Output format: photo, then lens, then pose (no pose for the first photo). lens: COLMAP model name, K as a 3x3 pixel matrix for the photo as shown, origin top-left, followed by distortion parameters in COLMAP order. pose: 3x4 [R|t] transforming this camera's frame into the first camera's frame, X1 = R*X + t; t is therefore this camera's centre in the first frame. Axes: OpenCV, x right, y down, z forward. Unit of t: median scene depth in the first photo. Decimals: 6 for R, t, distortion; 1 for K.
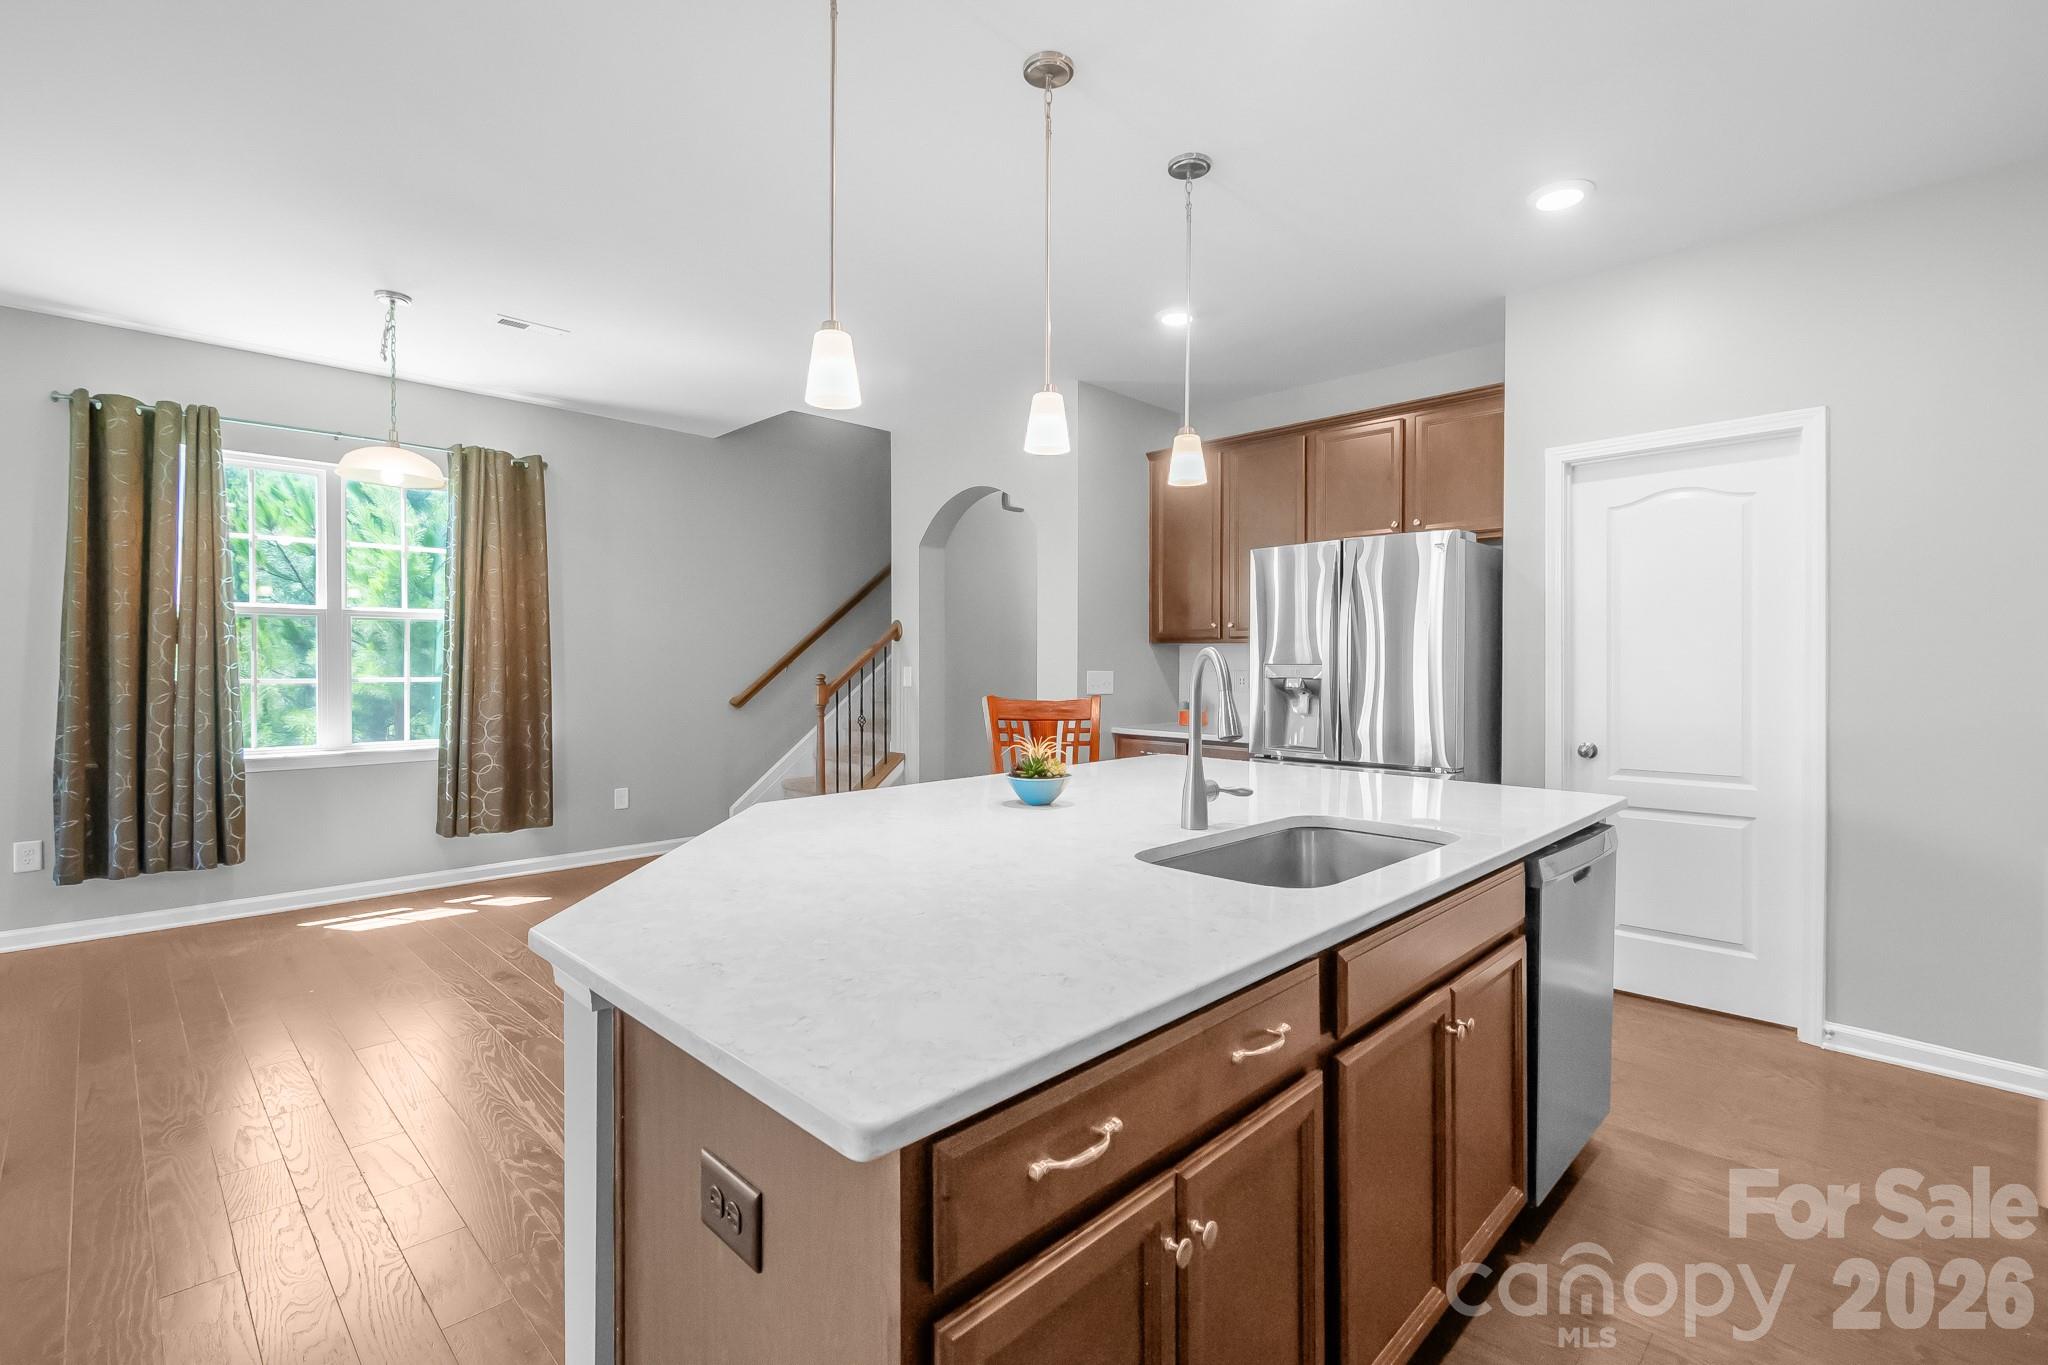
lens RADIAL K [[921.3, 0, 1035.5], [0, 921.3, 663.6], [0, 0, 1]] dist [0.000895, 0.000115]
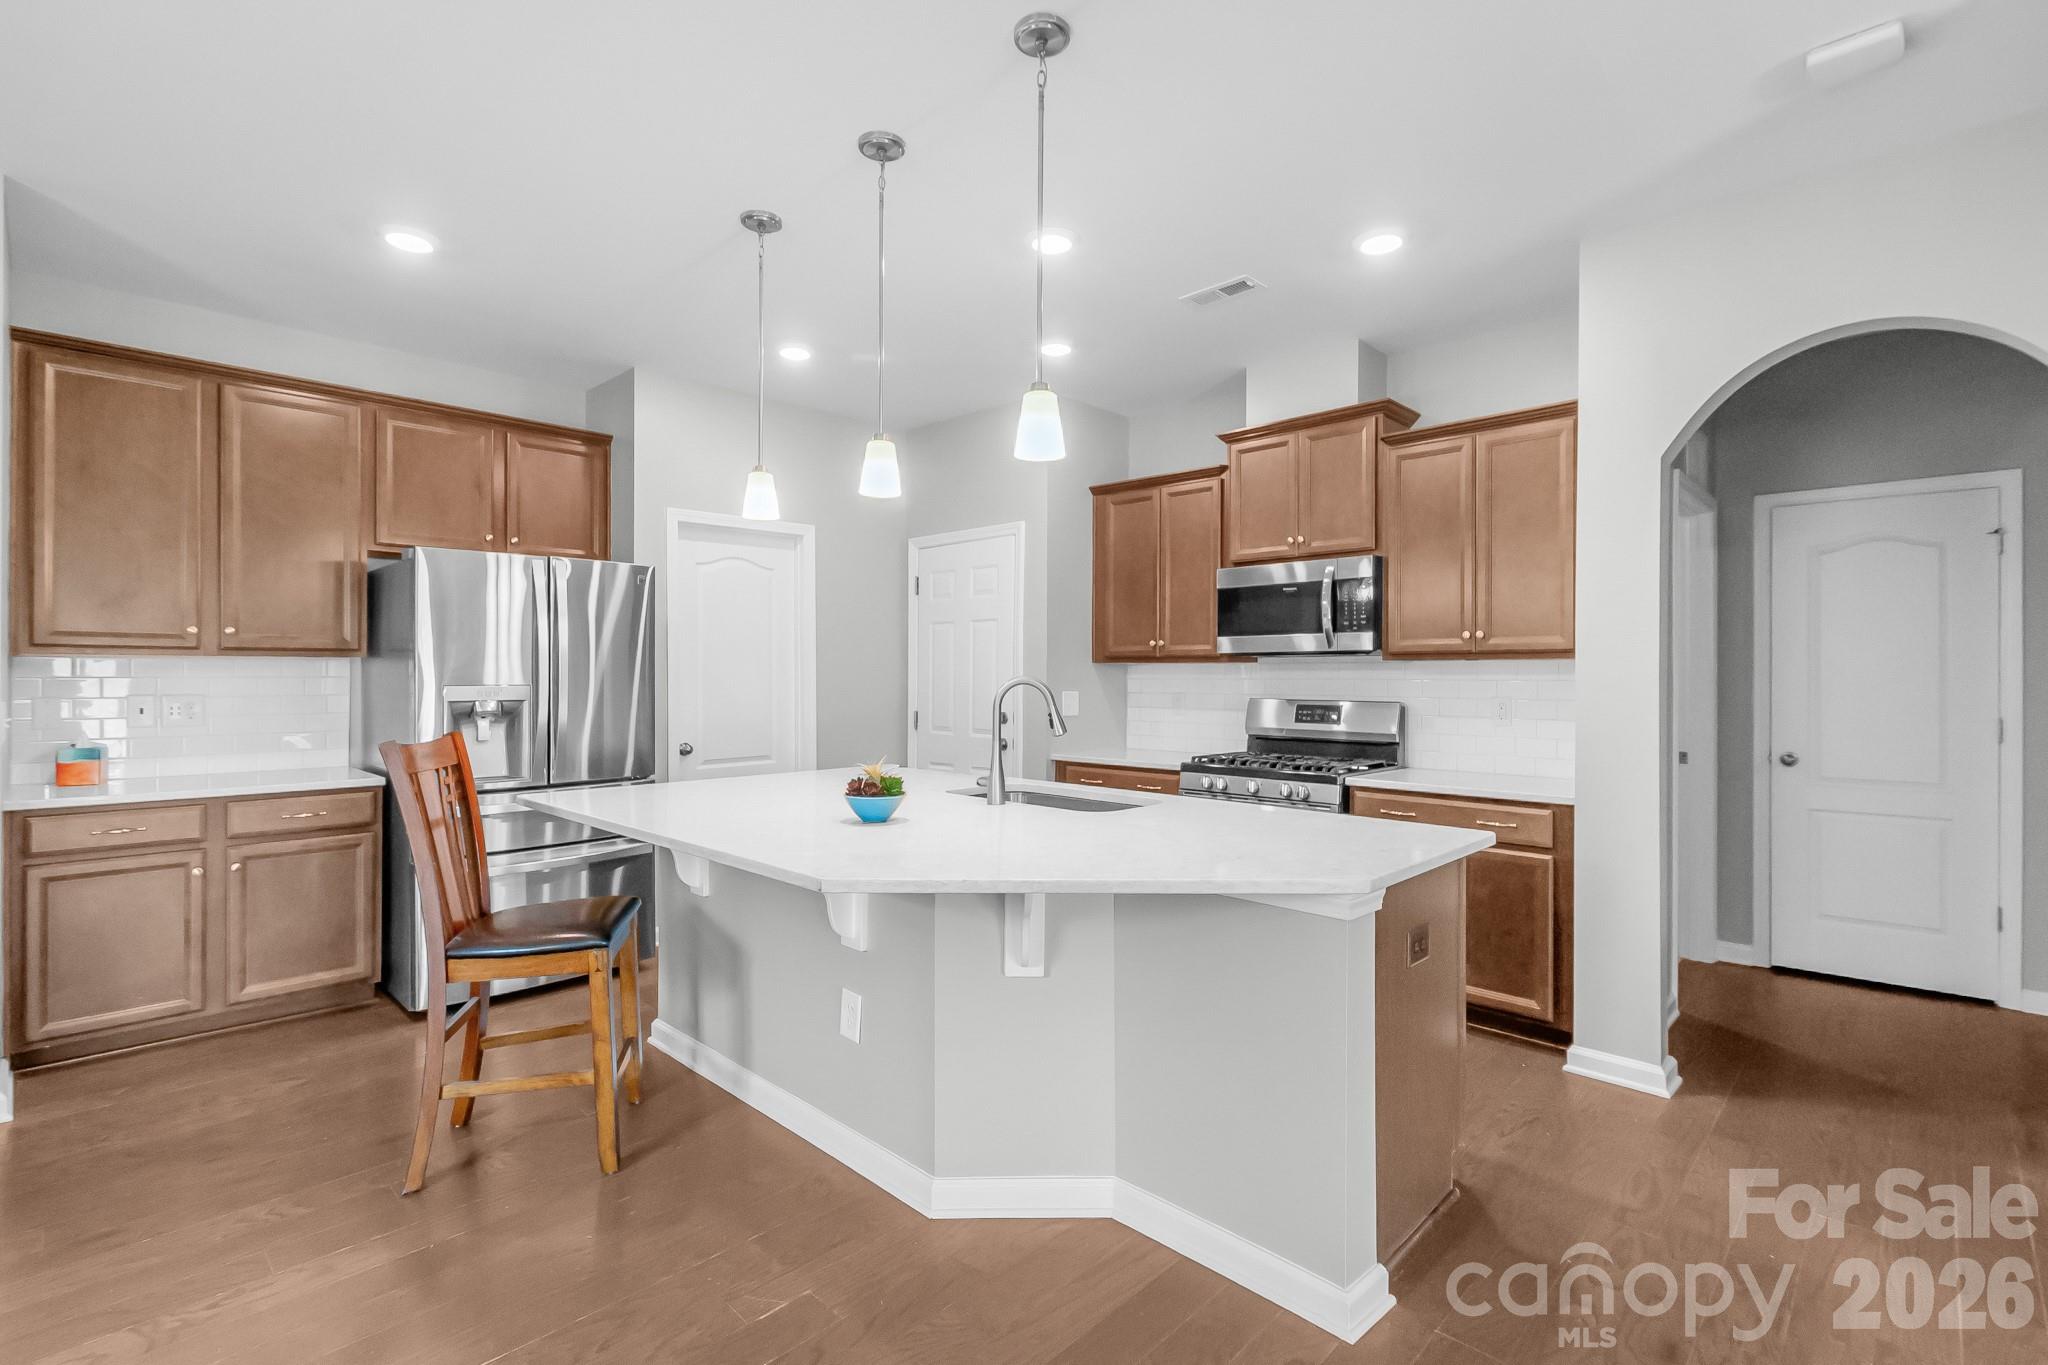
lens RADIAL K [[926.9, 0, 1022.3], [0, 926.9, 672.4], [0, 0, 1]] dist [0.003760, -0.000056]
pose [[-0.006380, -0.002607, 0.999976, -0.657537], [0.000127, 0.999997, 0.002608, -0.014794], [-0.999980, 0.000143, -0.006380, 0.510419]]
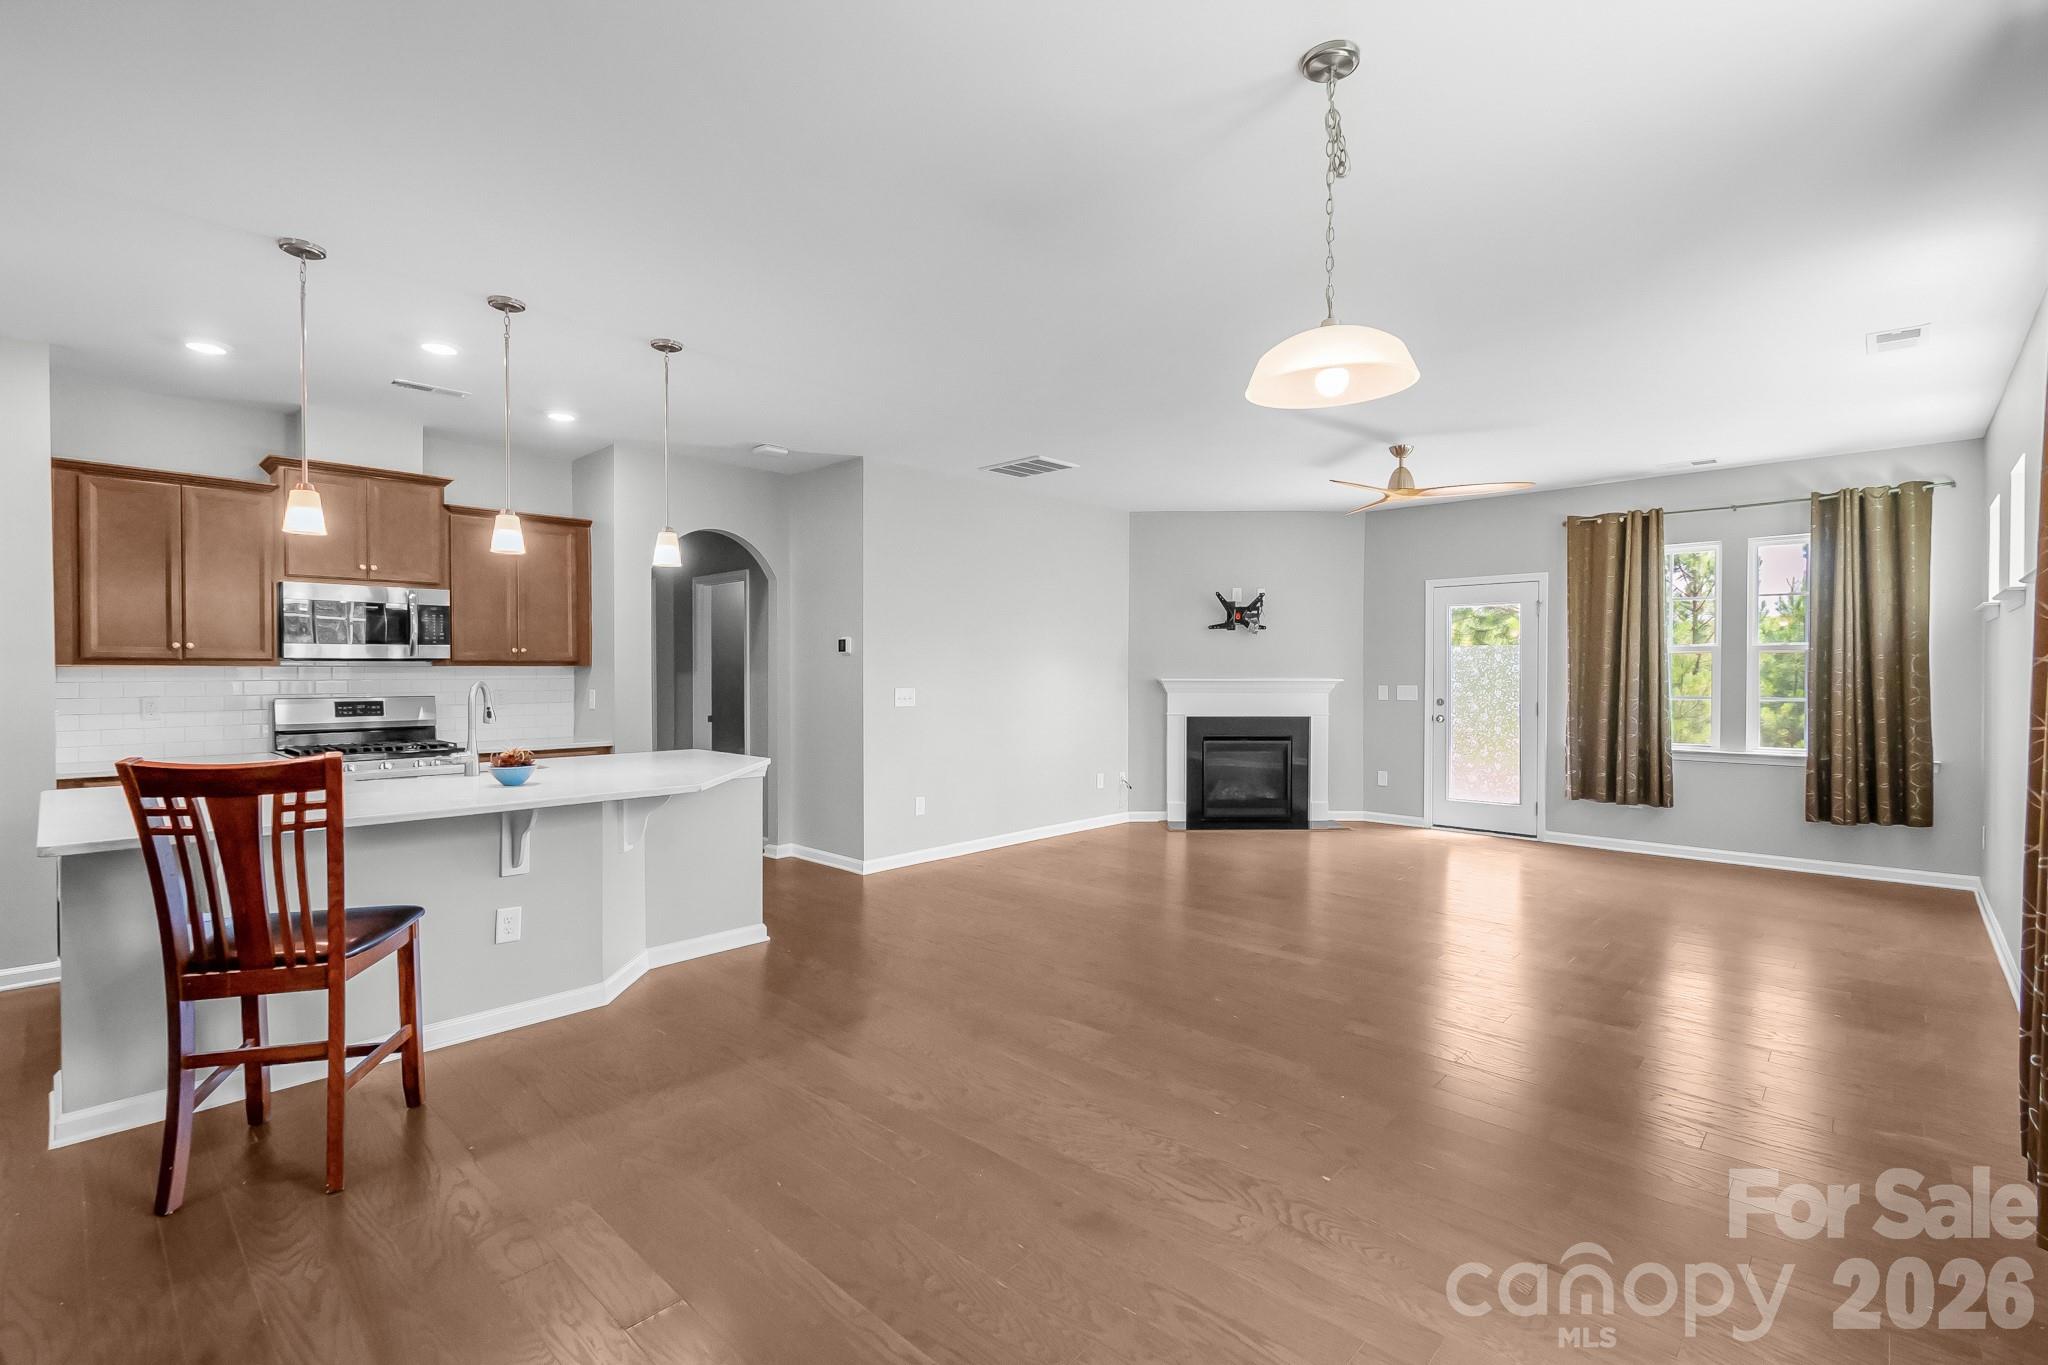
lens RADIAL K [[921.3, 0, 1035.5], [0, 921.3, 663.6], [0, 0, 1]] dist [0.000895, 0.000115]
pose [[-0.999742, -0.005082, -0.022120, -0.500806], [-0.004954, 0.999971, -0.005820, -0.025447], [0.022149, -0.005709, -0.999738, 1.562218]]
